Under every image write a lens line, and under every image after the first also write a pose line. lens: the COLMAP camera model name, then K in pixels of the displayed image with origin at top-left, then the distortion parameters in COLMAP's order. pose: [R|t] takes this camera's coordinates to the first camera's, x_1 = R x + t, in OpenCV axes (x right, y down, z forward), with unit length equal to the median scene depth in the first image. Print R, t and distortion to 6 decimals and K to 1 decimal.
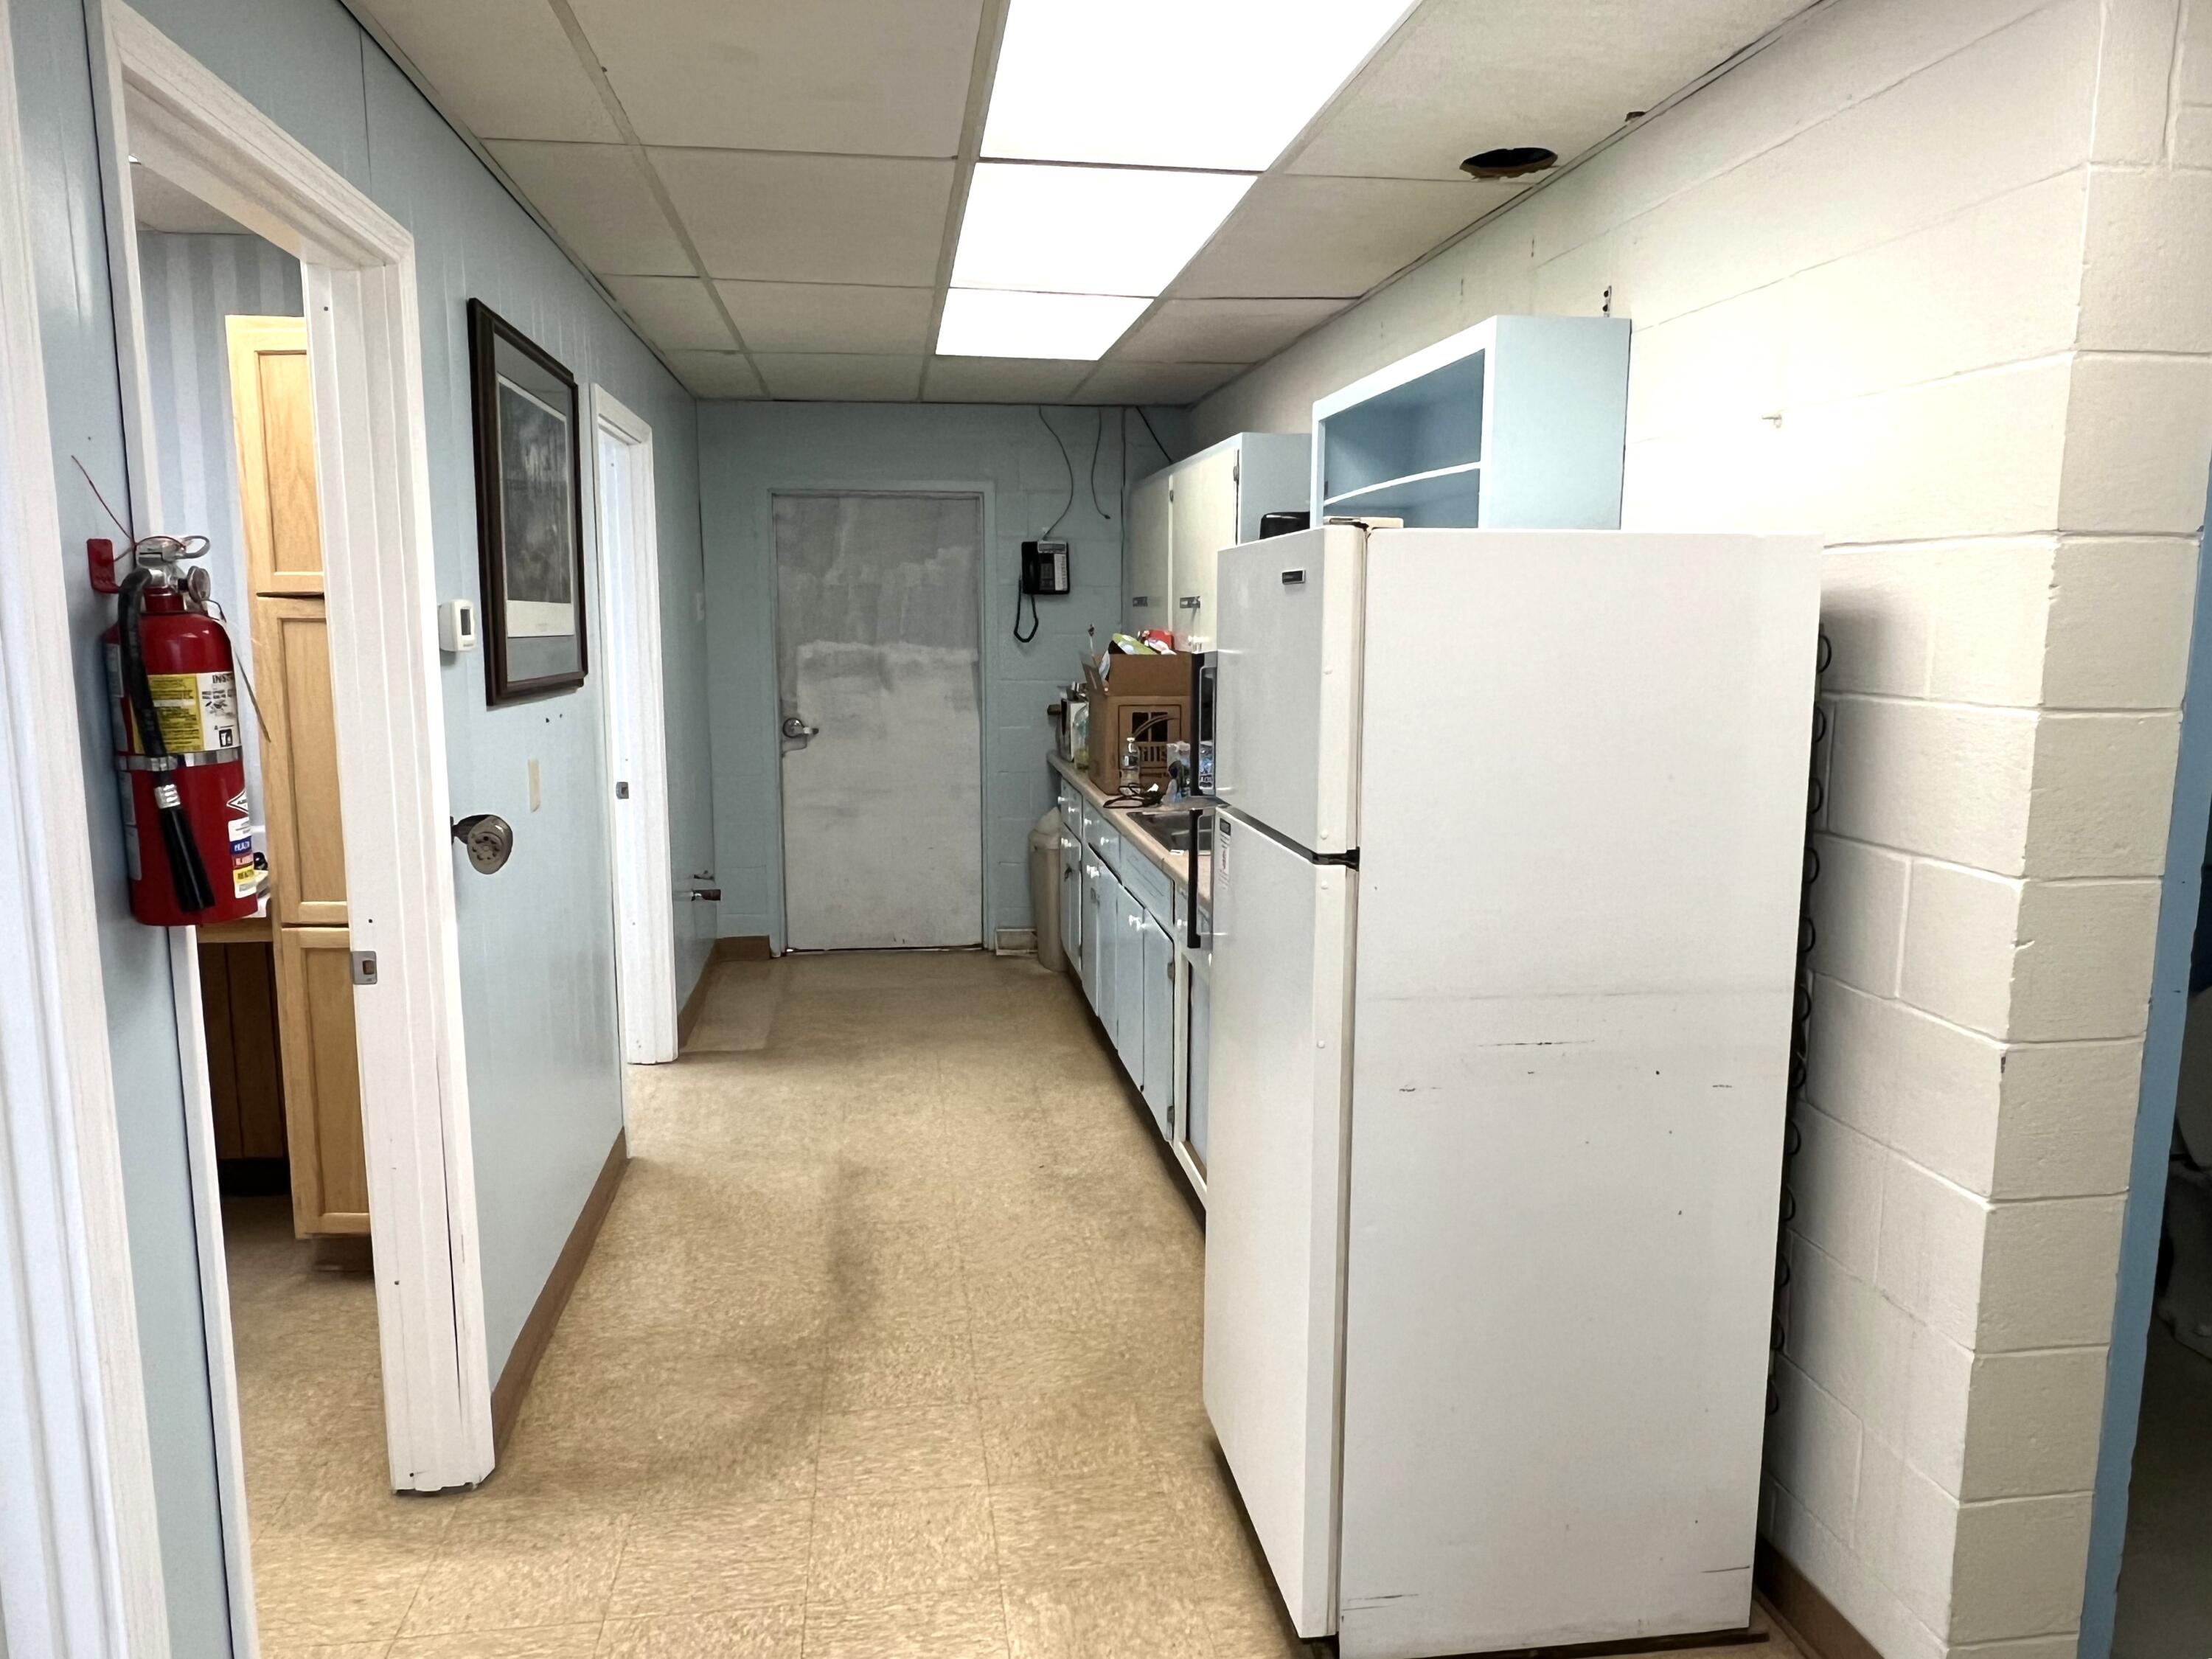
lens RADIAL K [[1558.2, 0, 1104.4], [0, 1558.2, 833.2], [0, 0, 1]] dist [-0.000048, -0.000128]
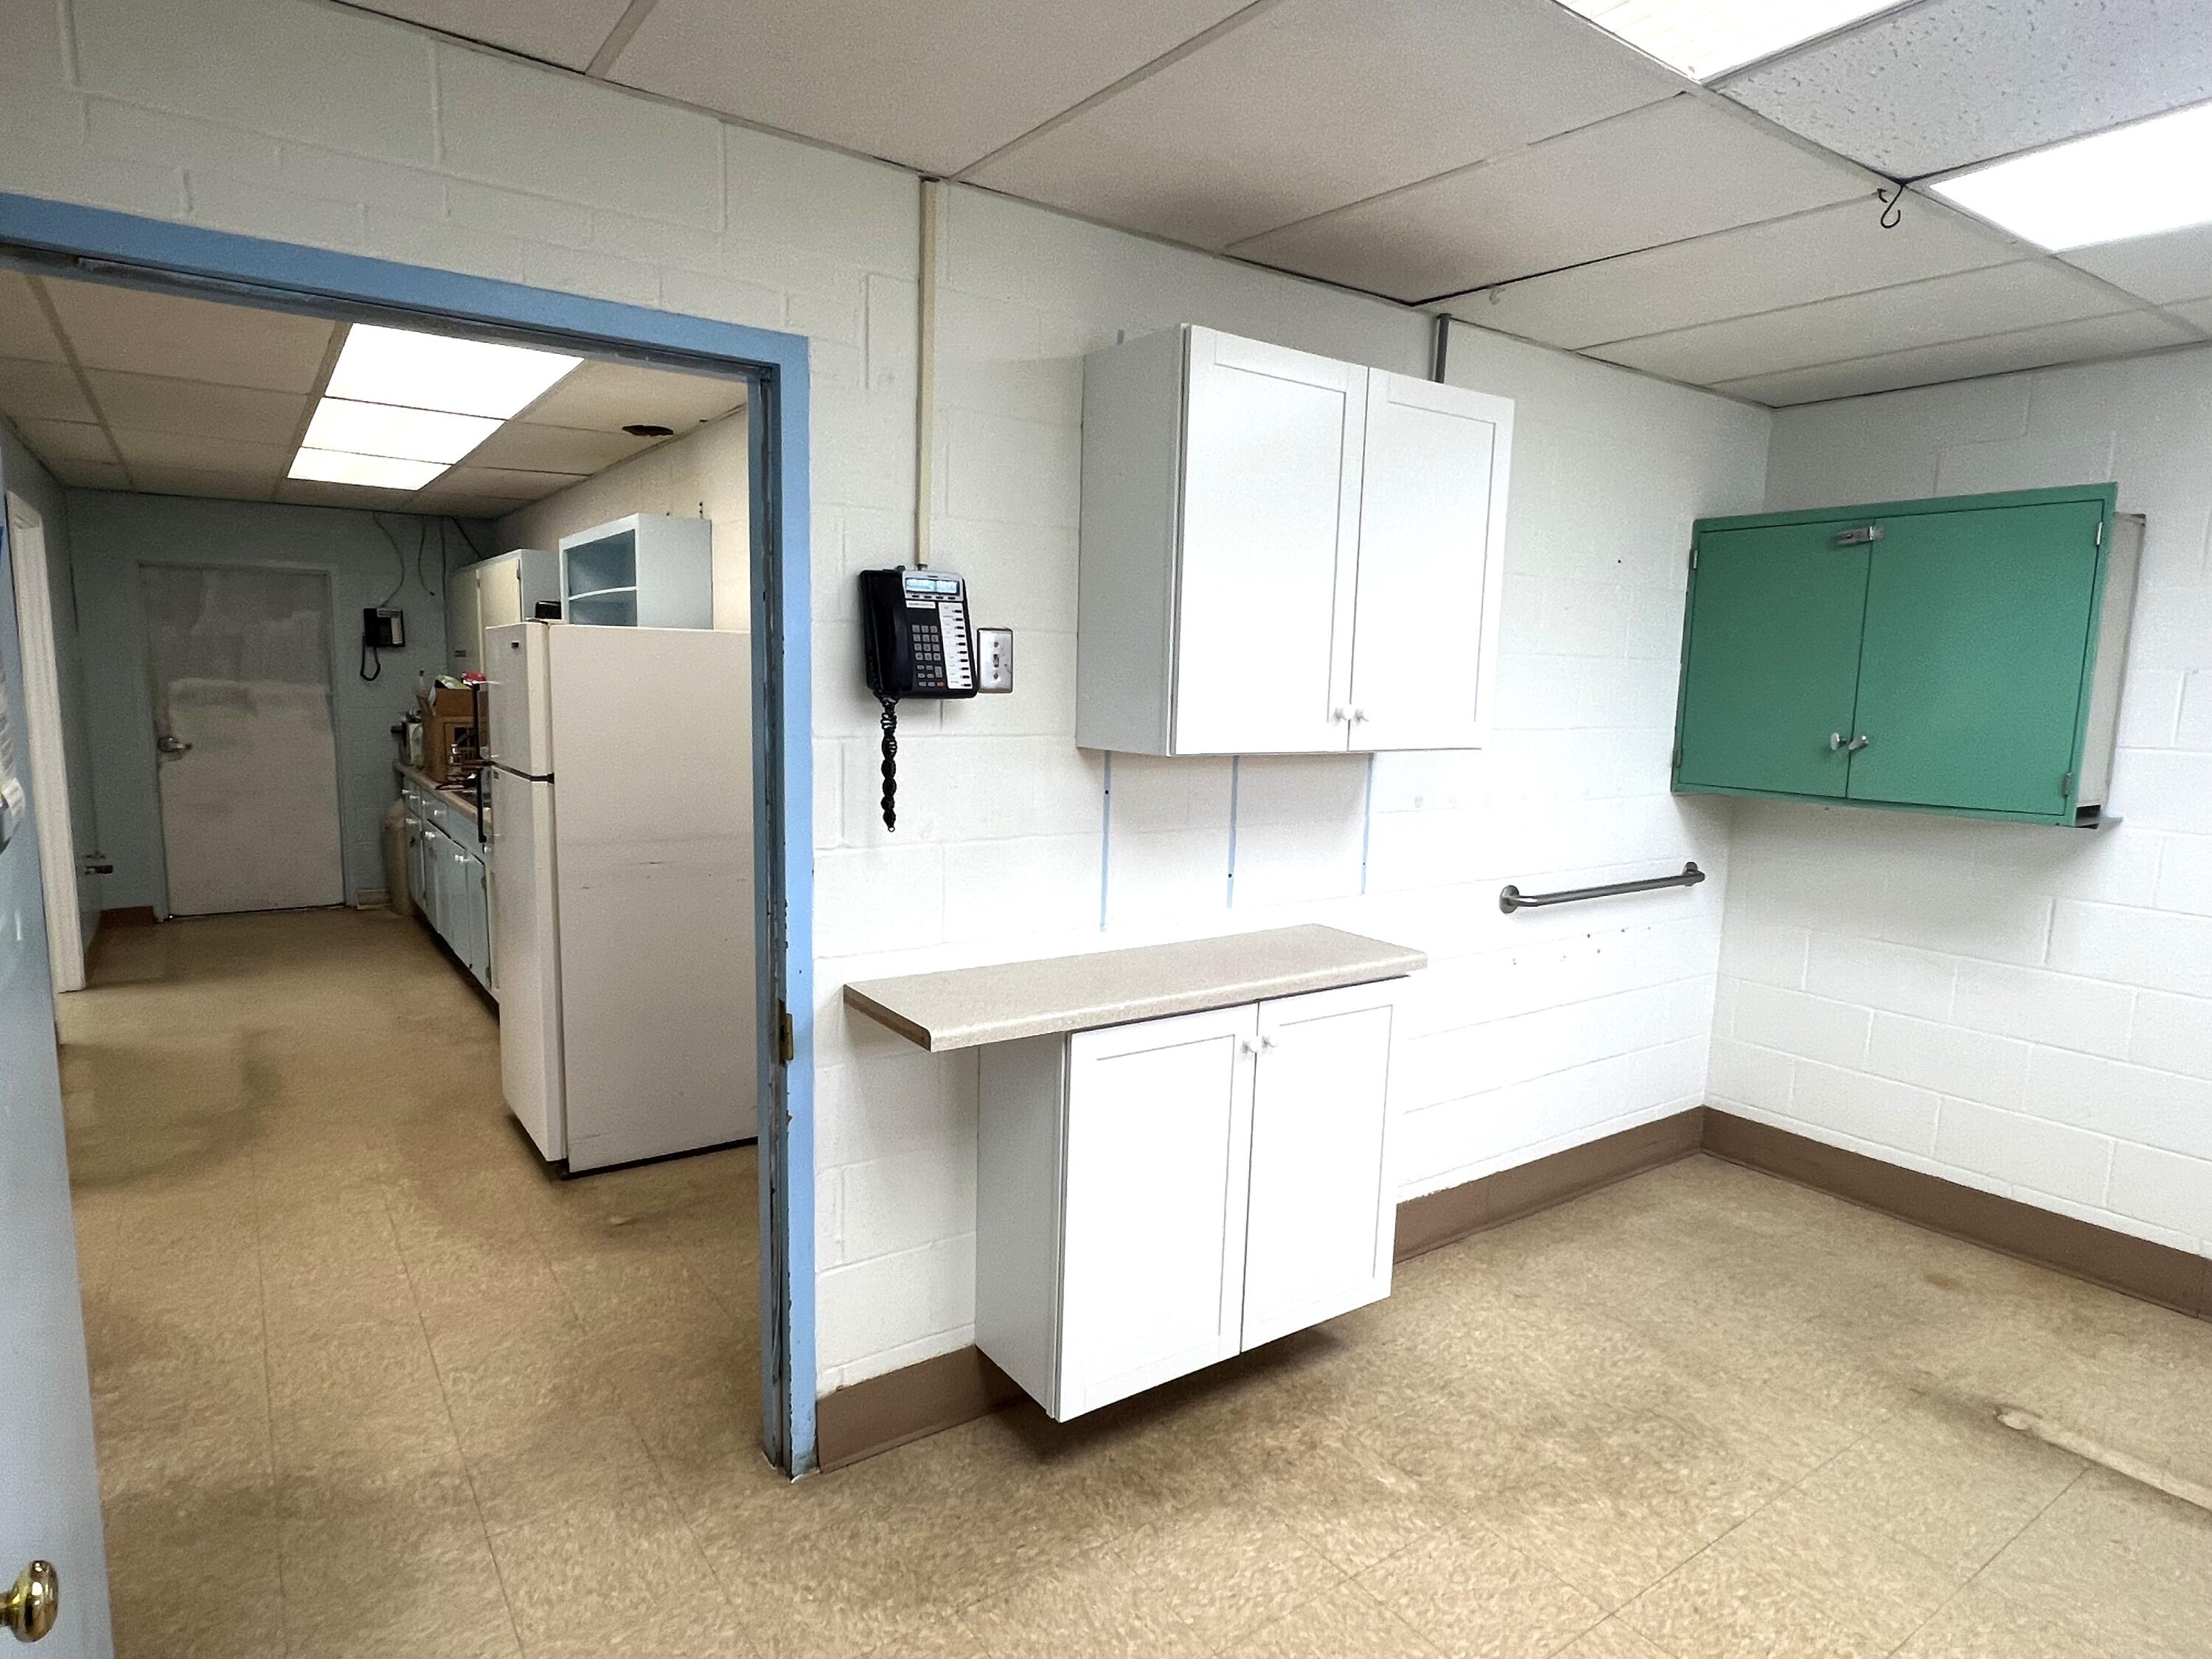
lens RADIAL K [[1244.0, 0, 1103.6], [0, 1244.0, 843.3], [0, 0, 1]] dist [-0.004598, -0.000101]
pose [[0.887520, -0.044480, 0.458617, 0.017427], [0.044878, 0.998942, 0.010036, 0.045521], [-0.458578, 0.011674, 0.888577, -0.319301]]
